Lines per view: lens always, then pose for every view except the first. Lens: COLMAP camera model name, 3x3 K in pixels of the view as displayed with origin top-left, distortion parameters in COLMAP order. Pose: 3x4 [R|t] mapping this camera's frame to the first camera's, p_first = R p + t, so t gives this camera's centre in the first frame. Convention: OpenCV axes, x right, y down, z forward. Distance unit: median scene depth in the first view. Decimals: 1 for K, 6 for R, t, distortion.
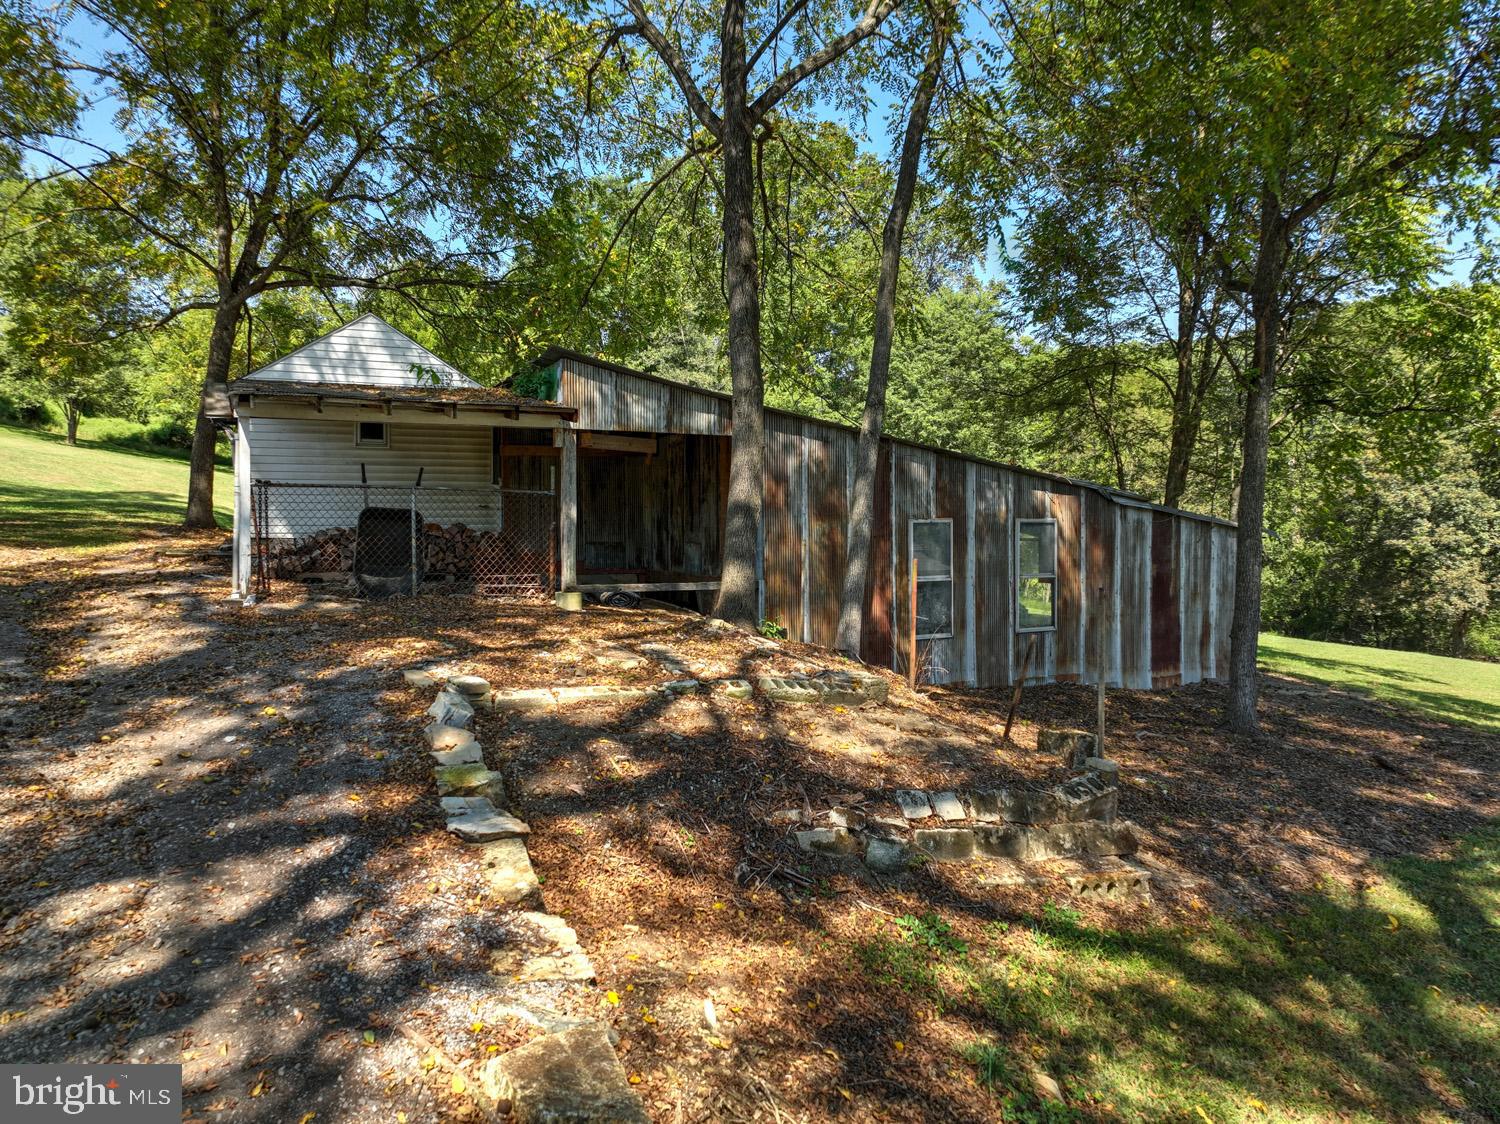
lens RADIAL K [[1051.0, 0, 749.6], [0, 1051.0, 561.3], [0, 0, 1]] dist [0.001887, 0.010602]
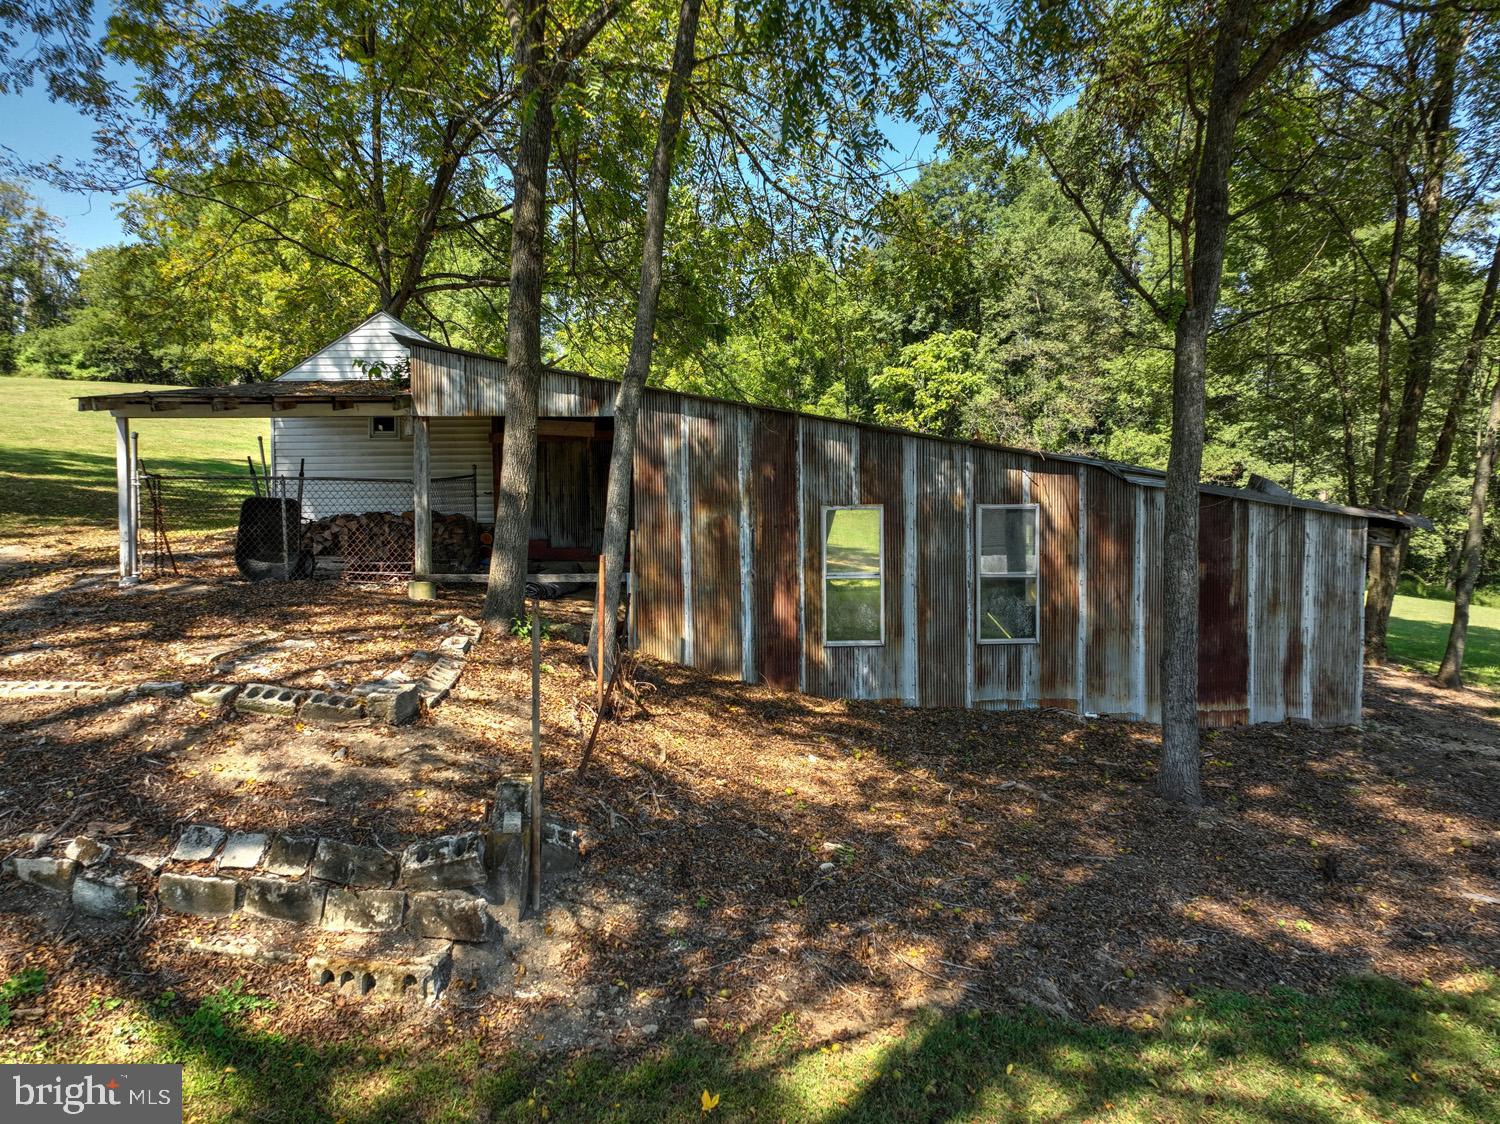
lens RADIAL K [[1051.0, 0, 750.1], [0, 1051.0, 558.4], [0, 0, 1]] dist [0.001887, 0.010602]
pose [[0.911659, 0.018949, -0.410510, 0.431698], [-0.011764, 0.999730, 0.020022, -0.012993], [0.410779, -0.013424, 0.911636, 0.184108]]
